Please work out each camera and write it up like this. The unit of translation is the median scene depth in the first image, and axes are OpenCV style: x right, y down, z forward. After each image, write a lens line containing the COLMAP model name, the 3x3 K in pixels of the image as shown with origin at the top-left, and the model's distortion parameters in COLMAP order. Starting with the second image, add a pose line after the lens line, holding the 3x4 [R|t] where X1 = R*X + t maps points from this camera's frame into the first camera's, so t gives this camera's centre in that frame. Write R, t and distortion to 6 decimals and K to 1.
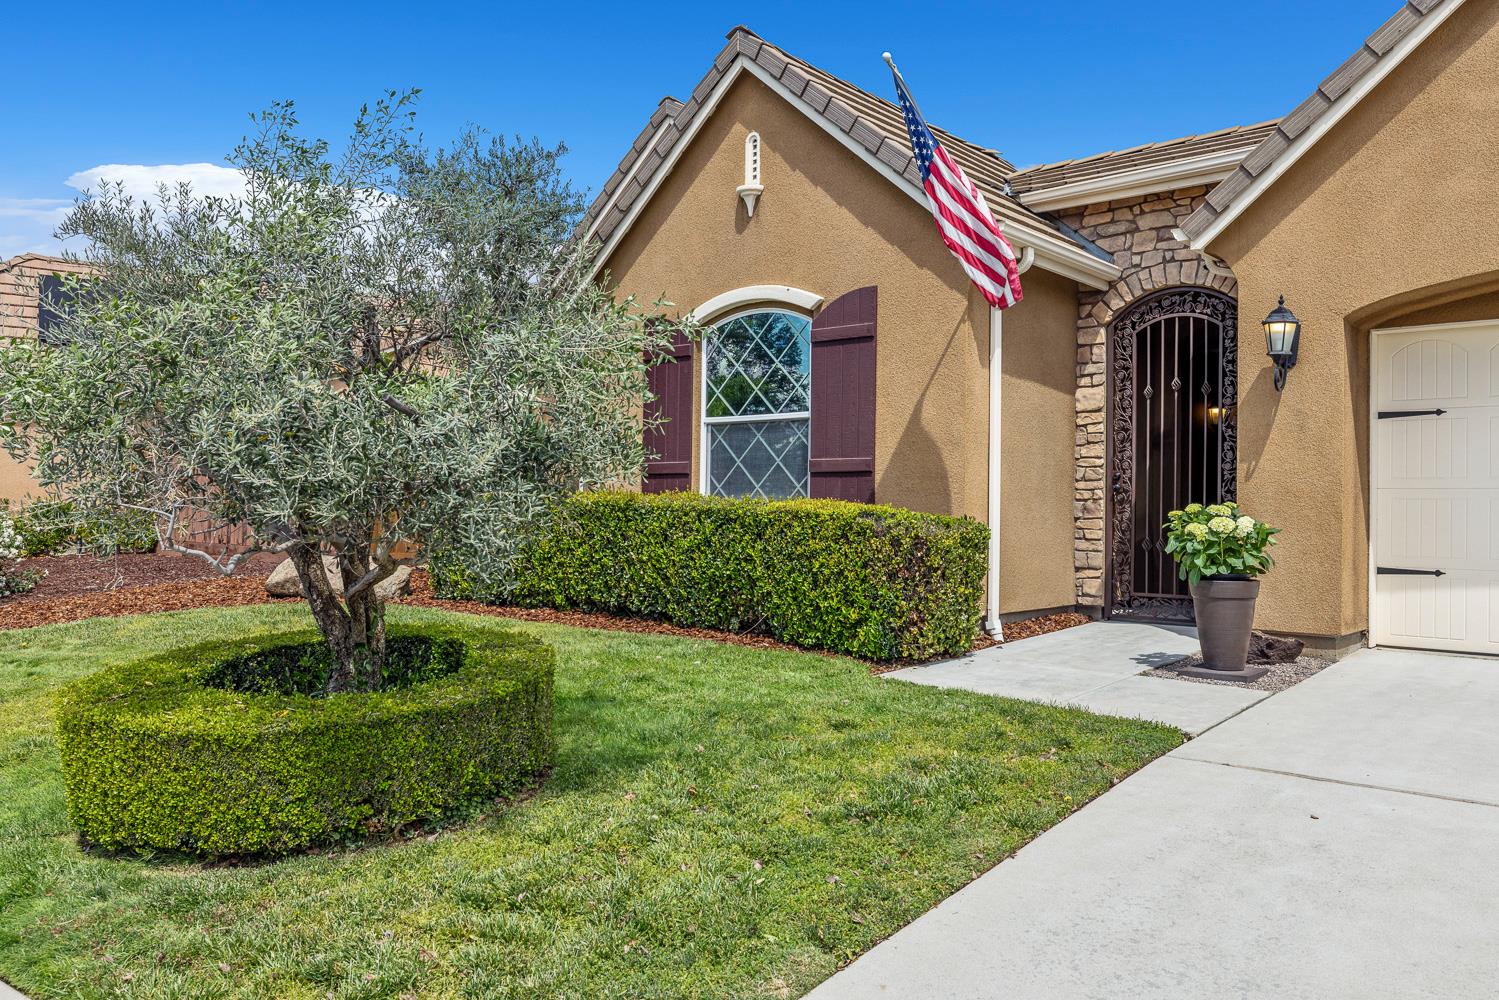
lens RADIAL K [[1164.0, 0, 756.2], [0, 1164.0, 494.7], [0, 0, 1]] dist [-0.014362, -0.001800]
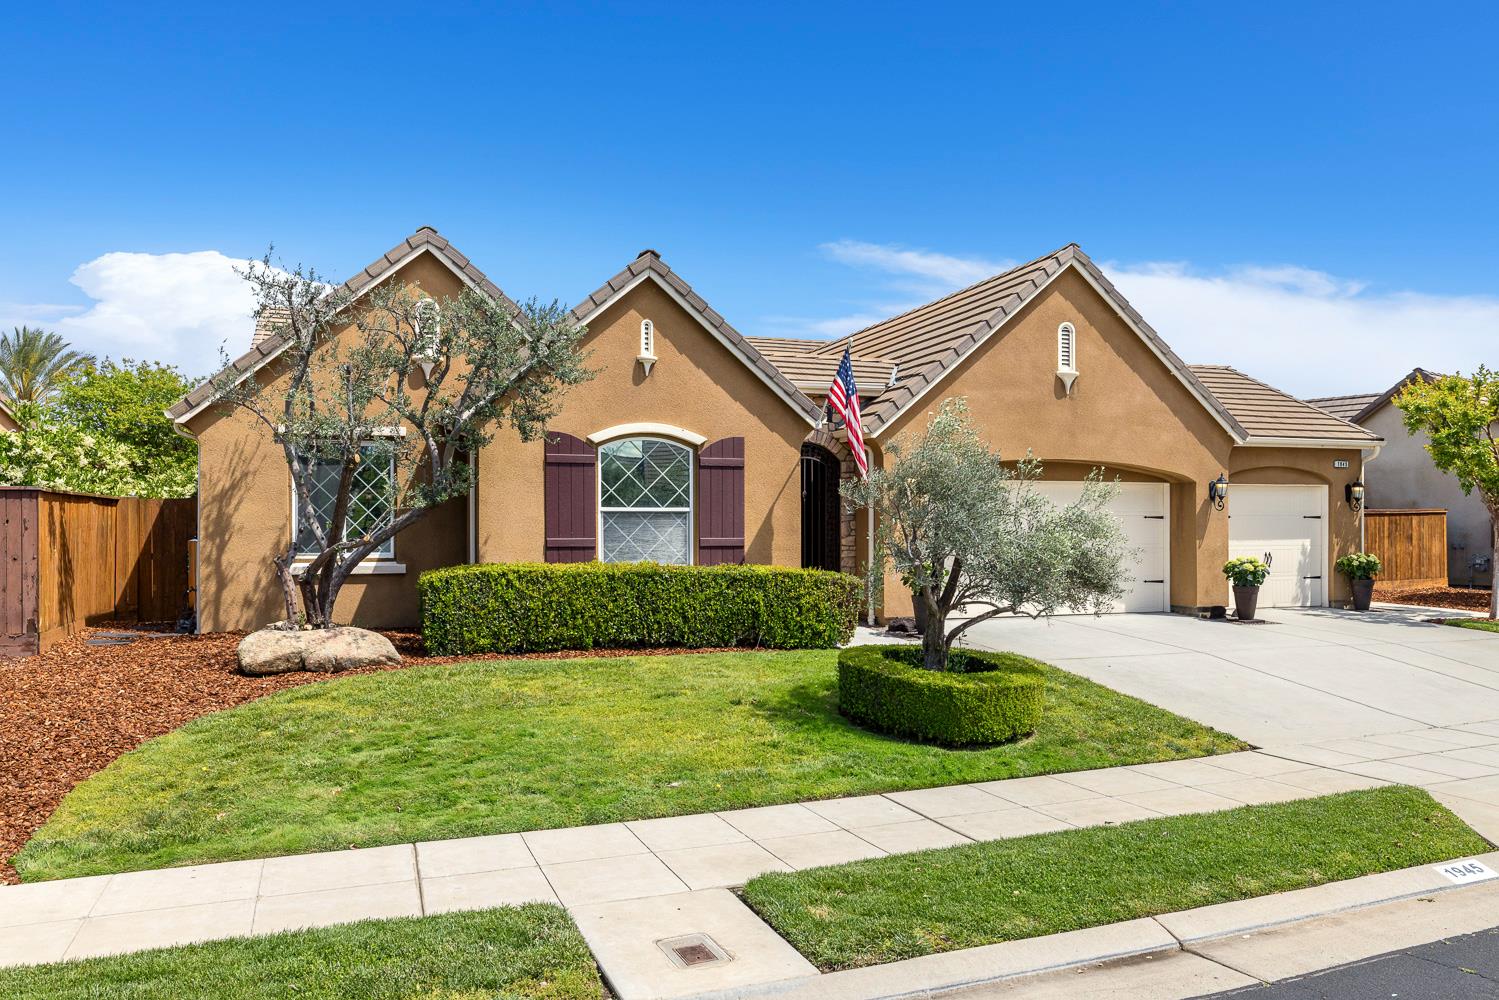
lens RADIAL K [[1050.0, 0, 782.6], [0, 1050.0, 532.1], [0, 0, 1]] dist [0.000720, 0.000616]
pose [[0.449634, -0.011867, 0.893134, -1.207811], [-0.005828, 0.999851, 0.016219, -0.063987], [-0.893194, -0.012498, 0.449498, 0.245558]]
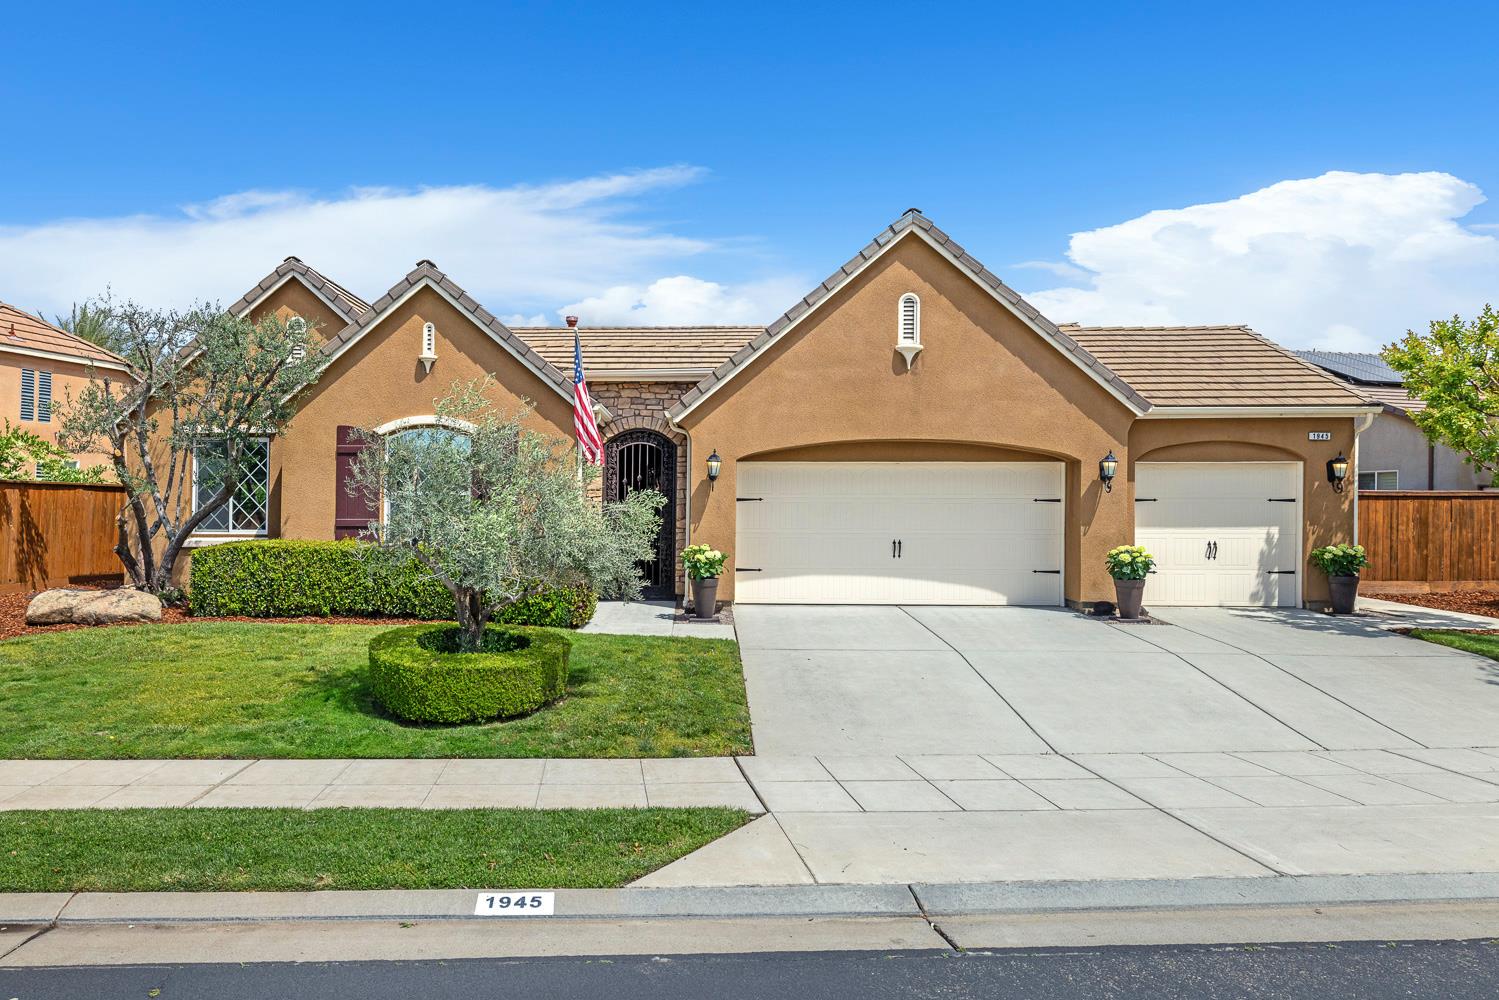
lens RADIAL K [[994.7, 0, 743.2], [0, 994.7, 502.2], [0, 0, 1]] dist [0.000350, -0.000383]
pose [[0.749563, 0.000174, 0.661933, -0.646237], [-0.004217, 0.999981, 0.004513, -0.066254], [-0.661920, -0.006174, 0.749549, -0.391178]]
